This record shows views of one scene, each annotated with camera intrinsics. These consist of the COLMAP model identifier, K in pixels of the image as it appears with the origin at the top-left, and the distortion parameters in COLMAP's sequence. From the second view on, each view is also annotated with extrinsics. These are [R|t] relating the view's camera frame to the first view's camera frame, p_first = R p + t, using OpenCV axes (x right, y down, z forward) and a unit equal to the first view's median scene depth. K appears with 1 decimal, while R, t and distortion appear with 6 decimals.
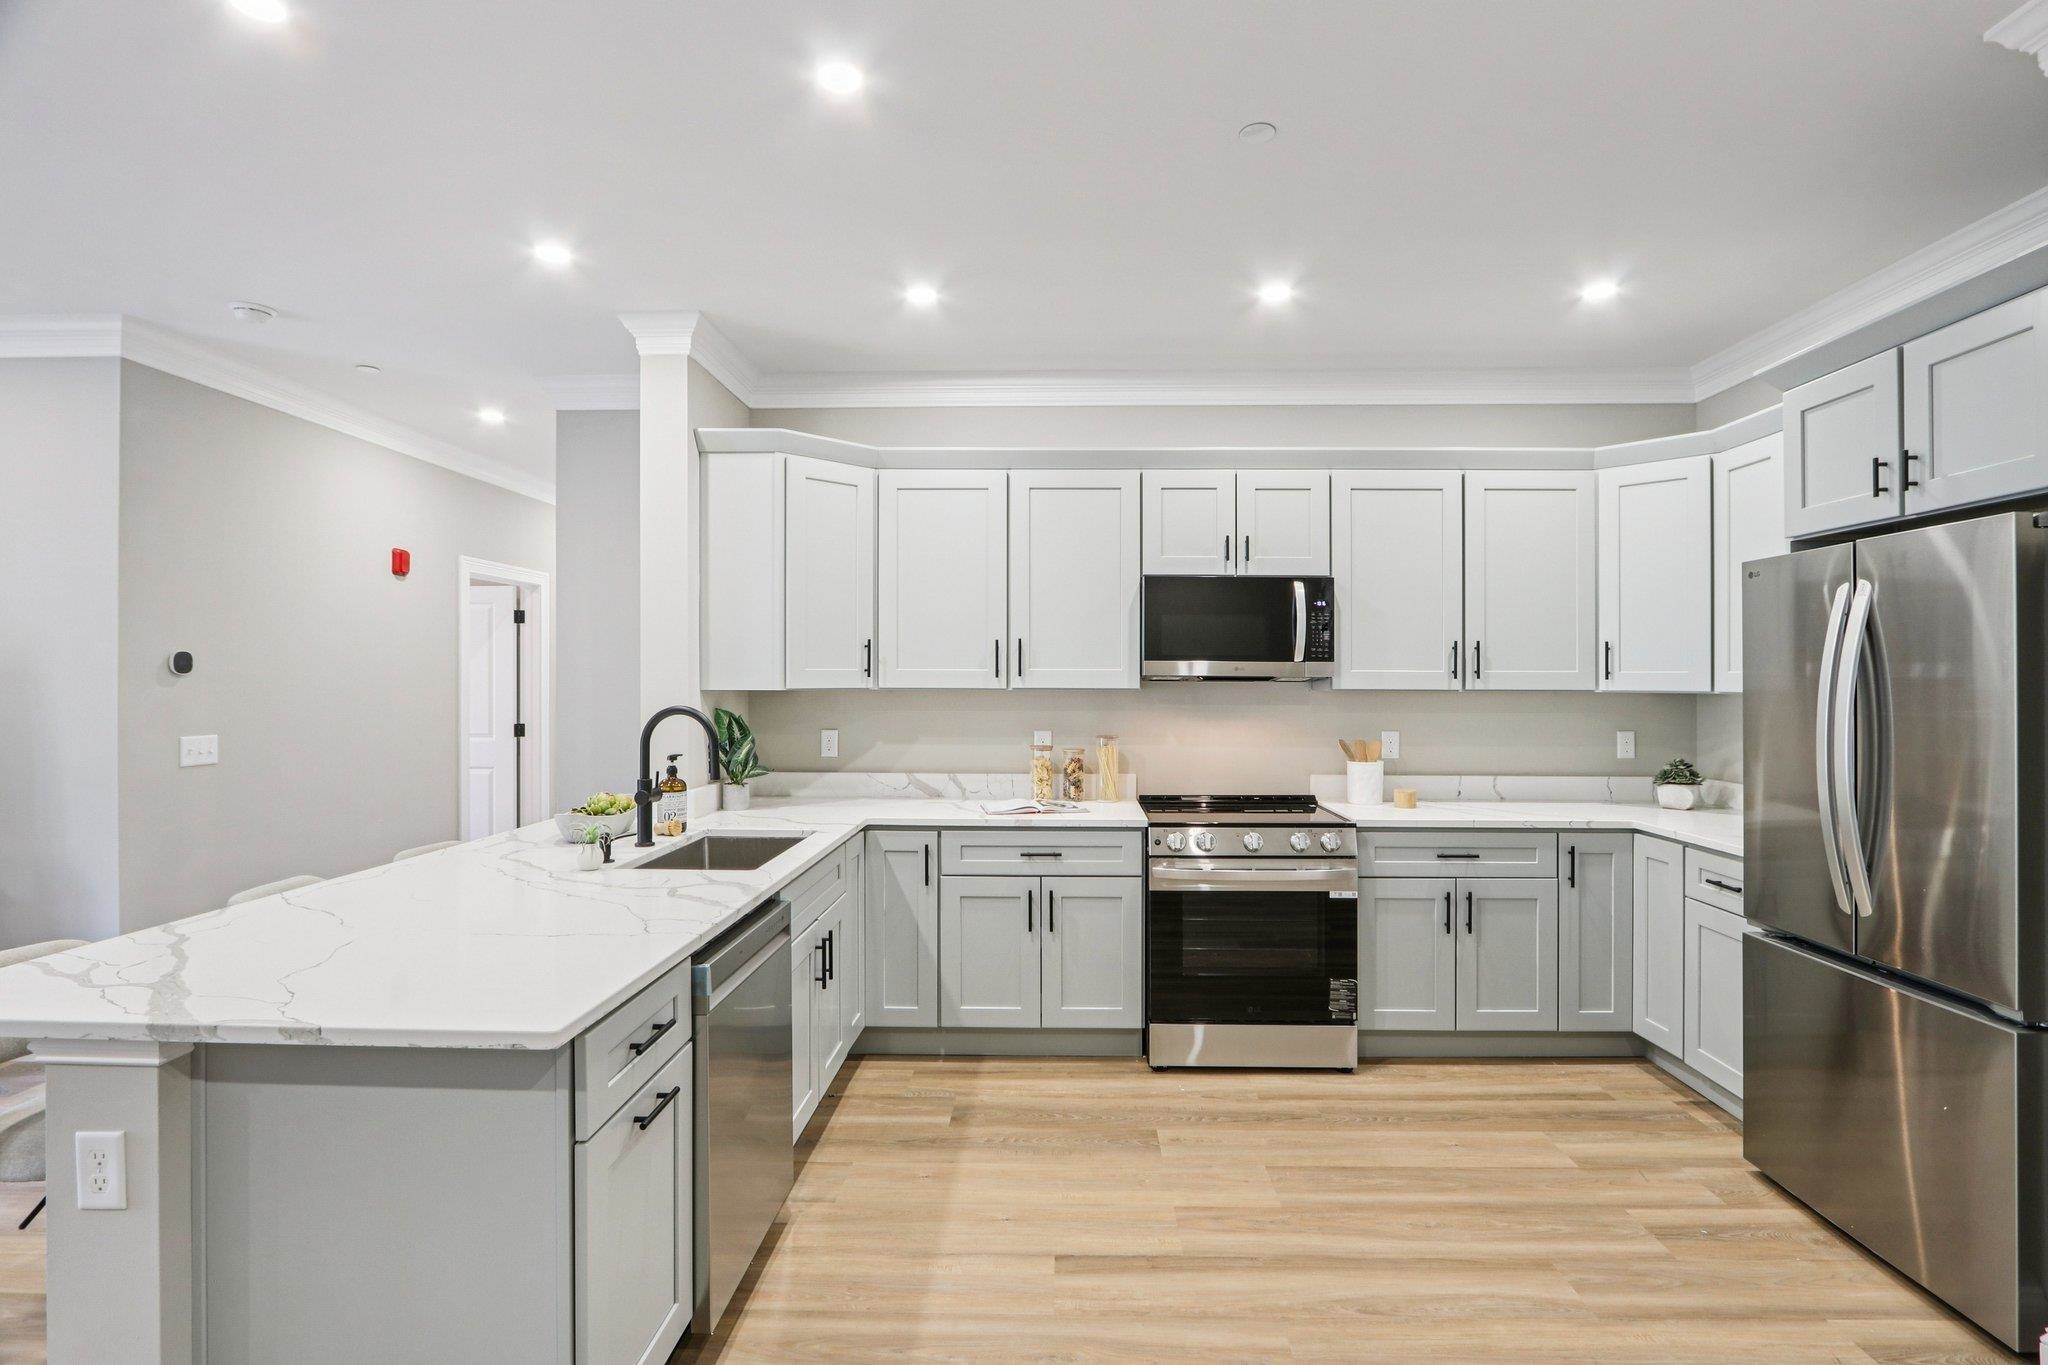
lens RADIAL K [[969.4, 0, 1051.1], [0, 969.4, 674.3], [0, 0, 1]] dist [-0.015120, 0.003204]
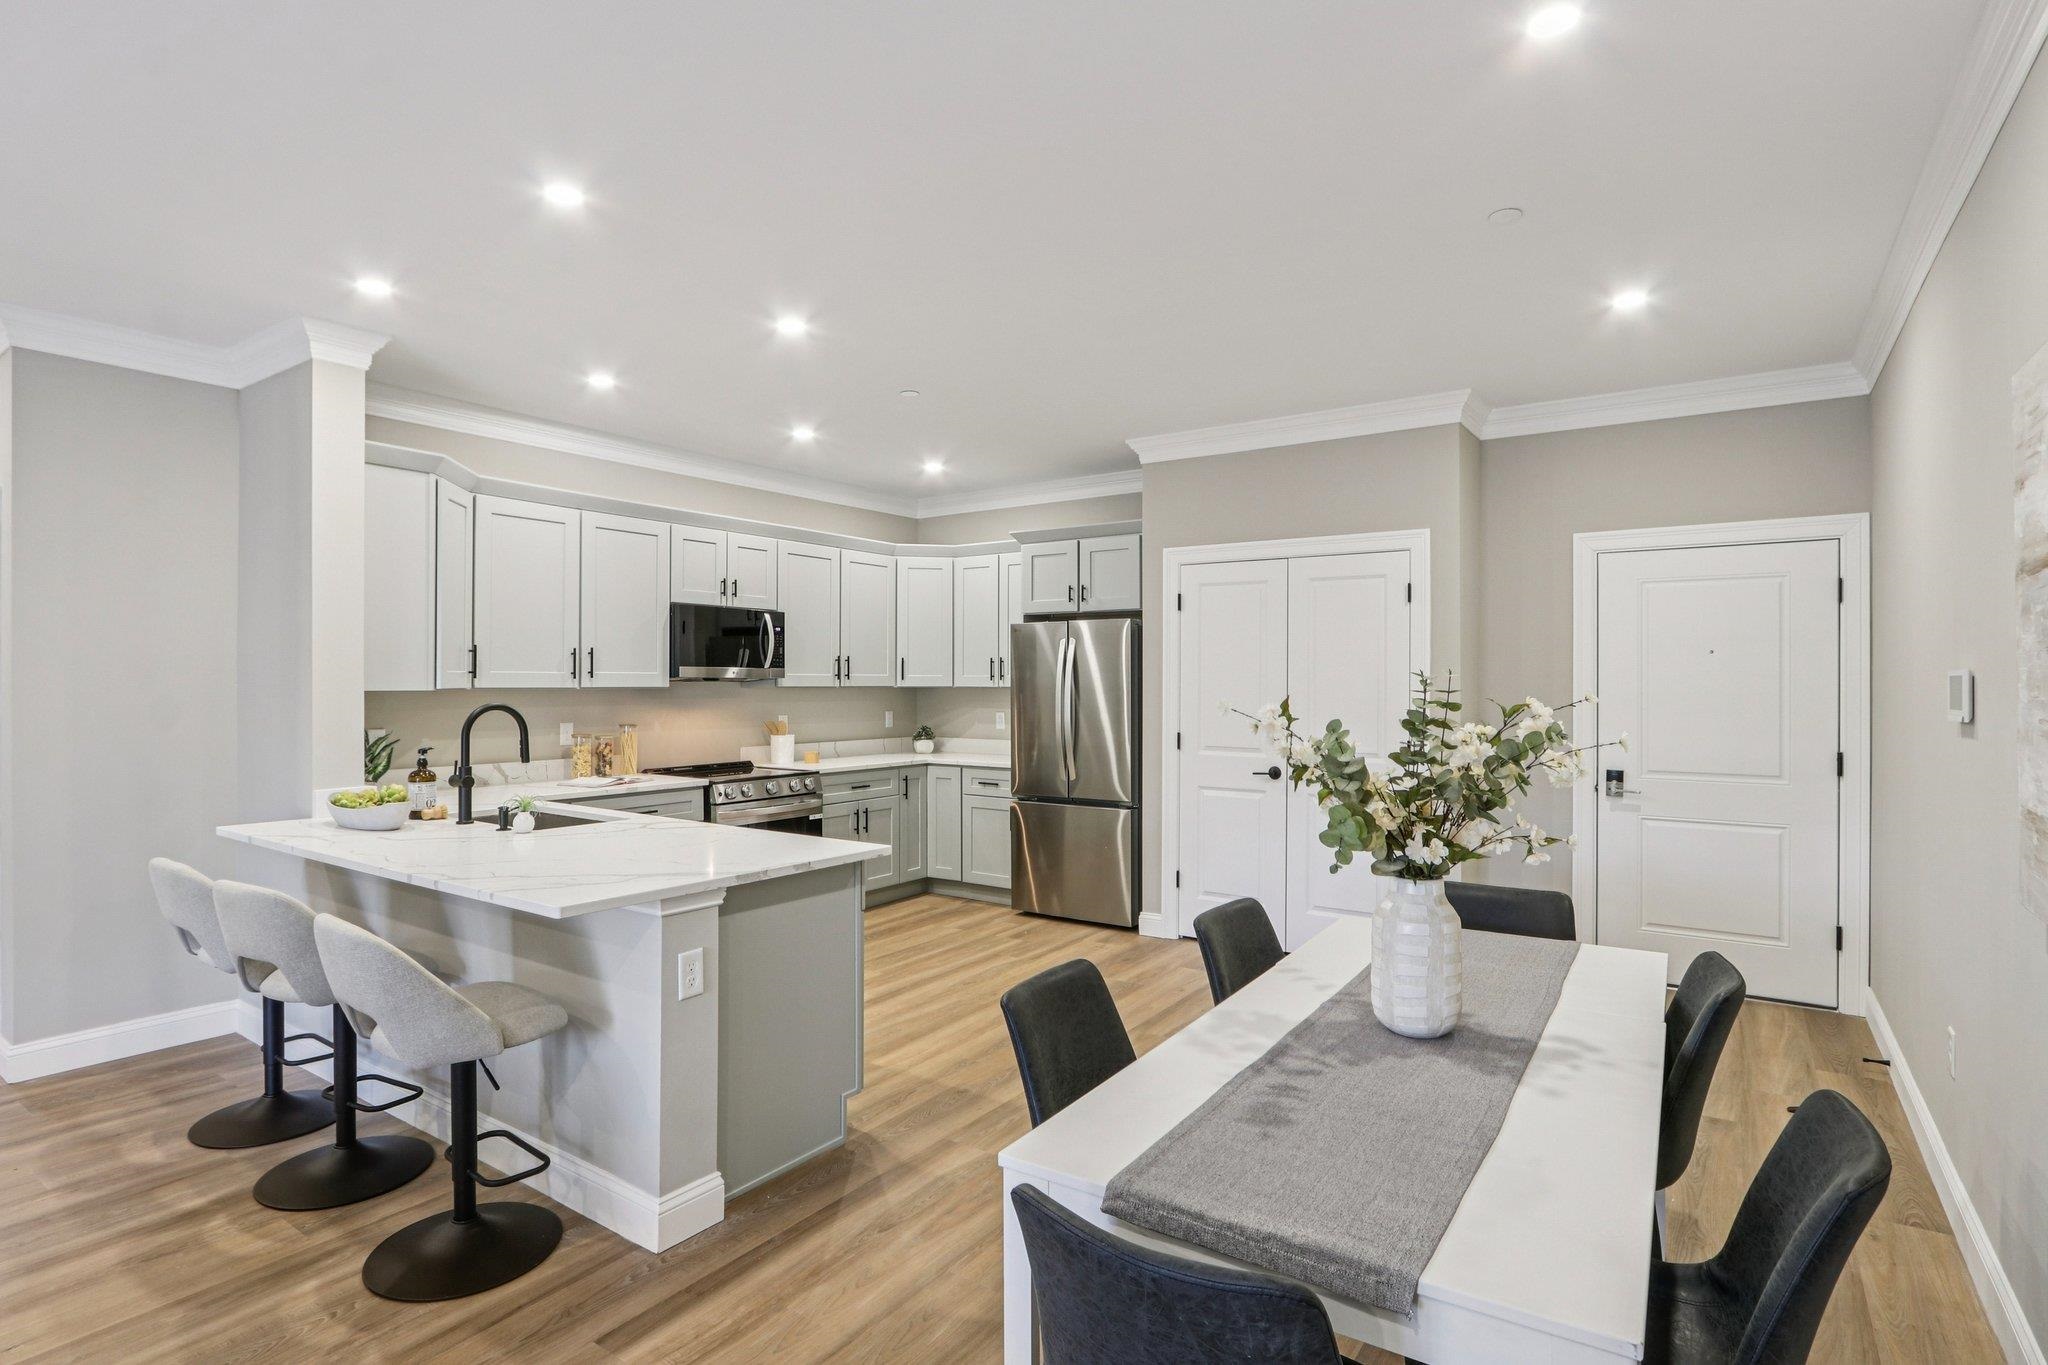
lens RADIAL K [[1018.2, 0, 1000.1], [0, 1018.2, 674.6], [0, 0, 1]] dist [-0.006755, 0.002017]
pose [[0.568371, 0.003417, 0.822765, -0.874741], [-0.003928, 0.999991, -0.001440, -0.002710], [-0.822763, -0.002414, 0.568380, -0.187498]]
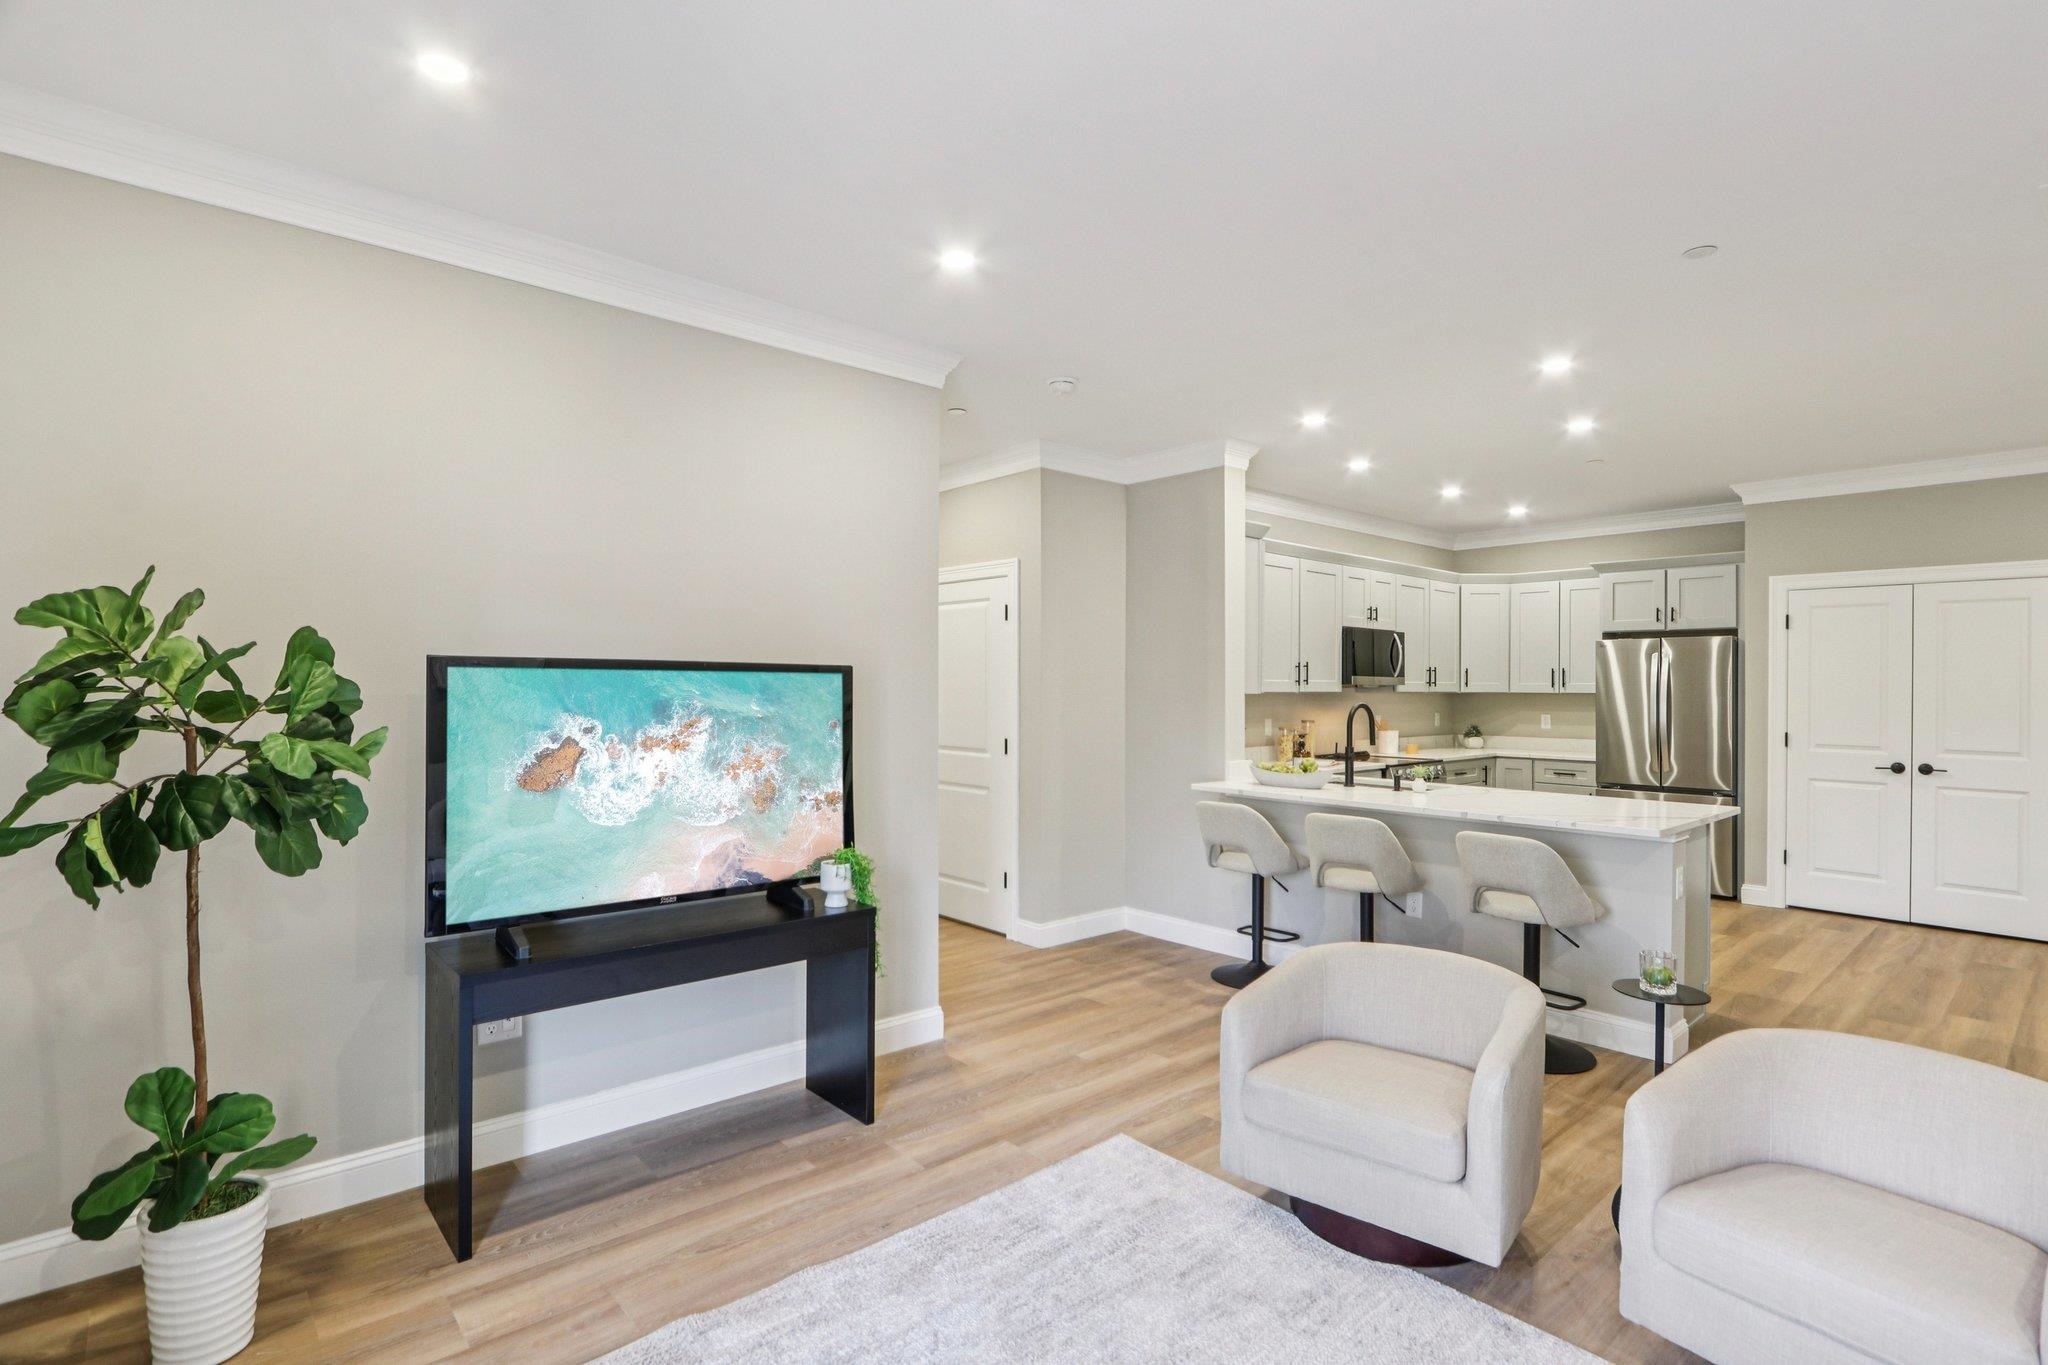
lens RADIAL K [[969.4, 0, 1021.2], [0, 969.4, 680.8], [0, 0, 1]] dist [-0.015120, 0.003204]
pose [[0.739598, 0.004482, 0.673034, -1.623326], [-0.006600, 0.999978, 0.000594, -0.002688], [-0.673017, -0.004882, 0.739611, 0.119632]]
